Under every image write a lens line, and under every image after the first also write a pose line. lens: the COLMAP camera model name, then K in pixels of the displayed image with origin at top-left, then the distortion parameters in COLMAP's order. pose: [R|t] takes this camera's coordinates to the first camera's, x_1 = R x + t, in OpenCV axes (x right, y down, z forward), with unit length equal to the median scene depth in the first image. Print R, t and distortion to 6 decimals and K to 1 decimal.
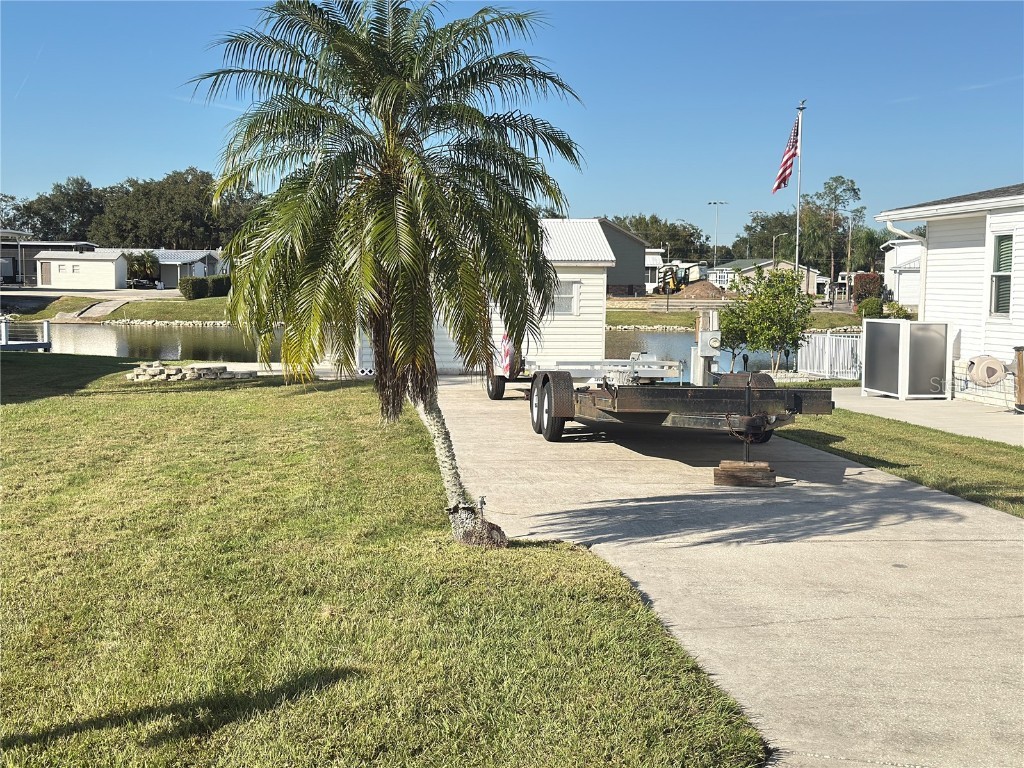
lens RADIAL K [[1407.6, 0, 511.5], [0, 1407.6, 402.4], [0, 0, 1]] dist [0.126672, 0.000000]
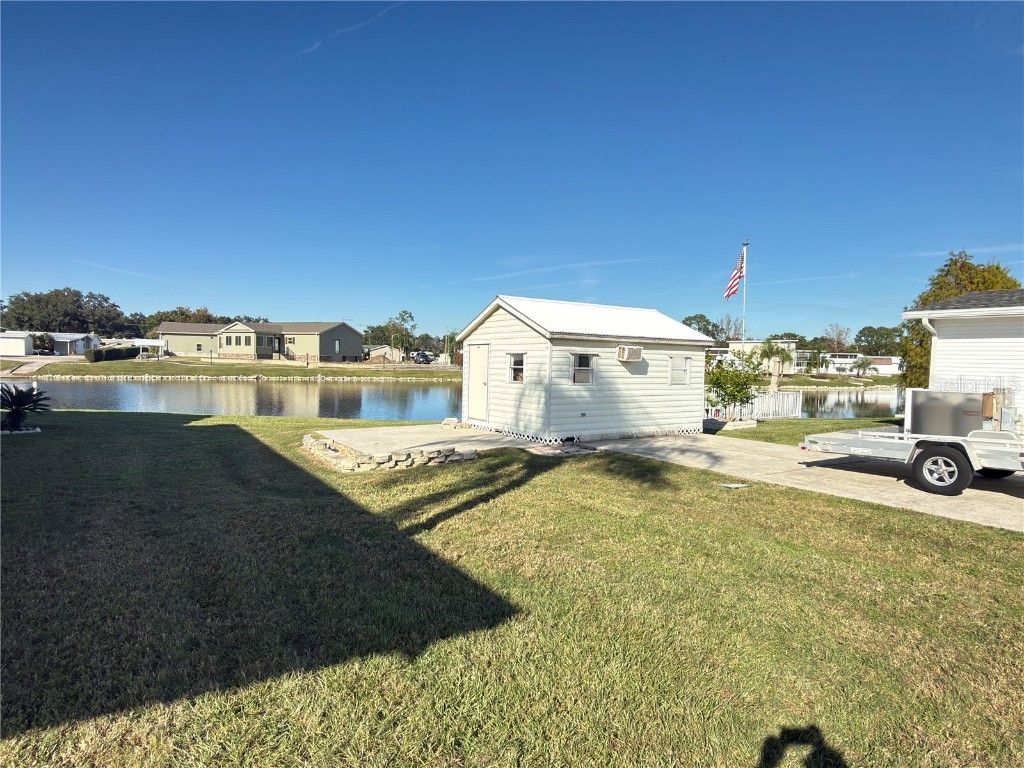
lens RADIAL K [[584.8, 0, 511.0], [0, 584.8, 387.0], [0, 0, 1]] dist [0.002876, 0.001212]
pose [[0.897071, -0.011164, 0.441745, -0.185002], [0.024890, 0.999370, -0.025288, -0.029585], [-0.441184, 0.033680, 0.896784, 0.356670]]
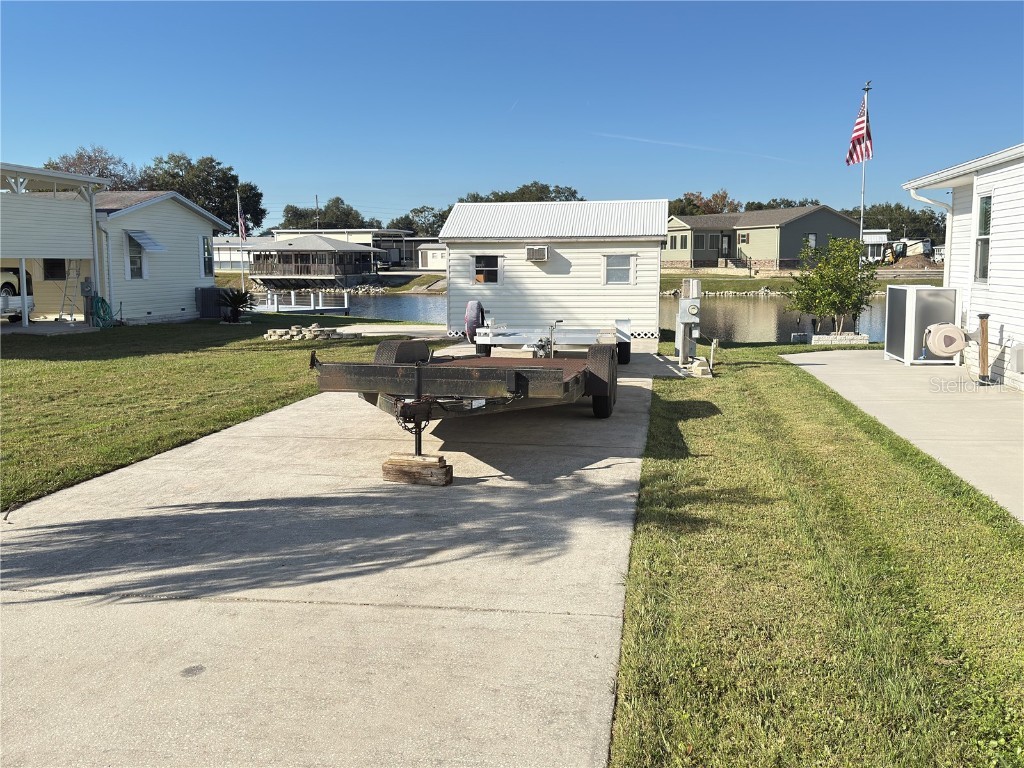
lens RADIAL K [[997.9, 0, 510.8], [0, 997.9, 379.9], [0, 0, 1]] dist [0.093764, 0.000000]
pose [[0.961237, 0.018240, -0.275121, 0.101837], [-0.009349, 0.999392, 0.033592, -0.006453], [0.275566, -0.029718, 0.960823, 0.113836]]
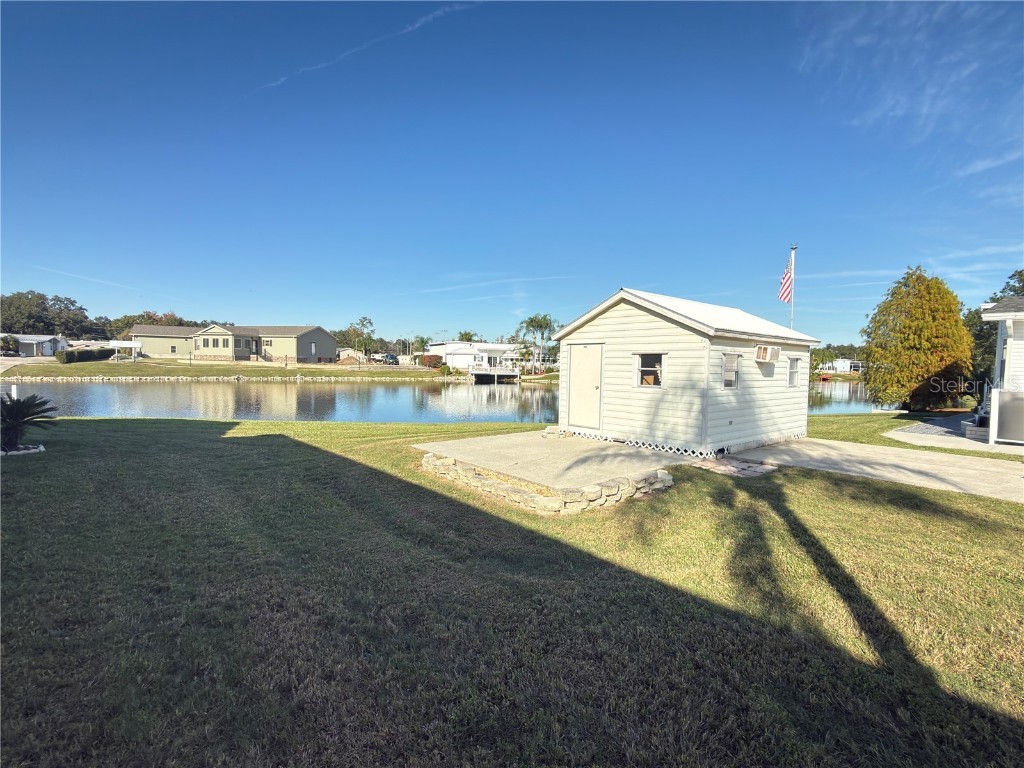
lens RADIAL K [[500.2, 0, 513.5], [0, 500.2, 384.7], [0, 0, 1]] dist [0.005817, -0.001686]
pose [[0.836507, -0.017176, 0.547686, -0.221427], [0.034118, 0.999202, -0.020774, -0.036830], [-0.546892, 0.036064, 0.836426, 0.456277]]
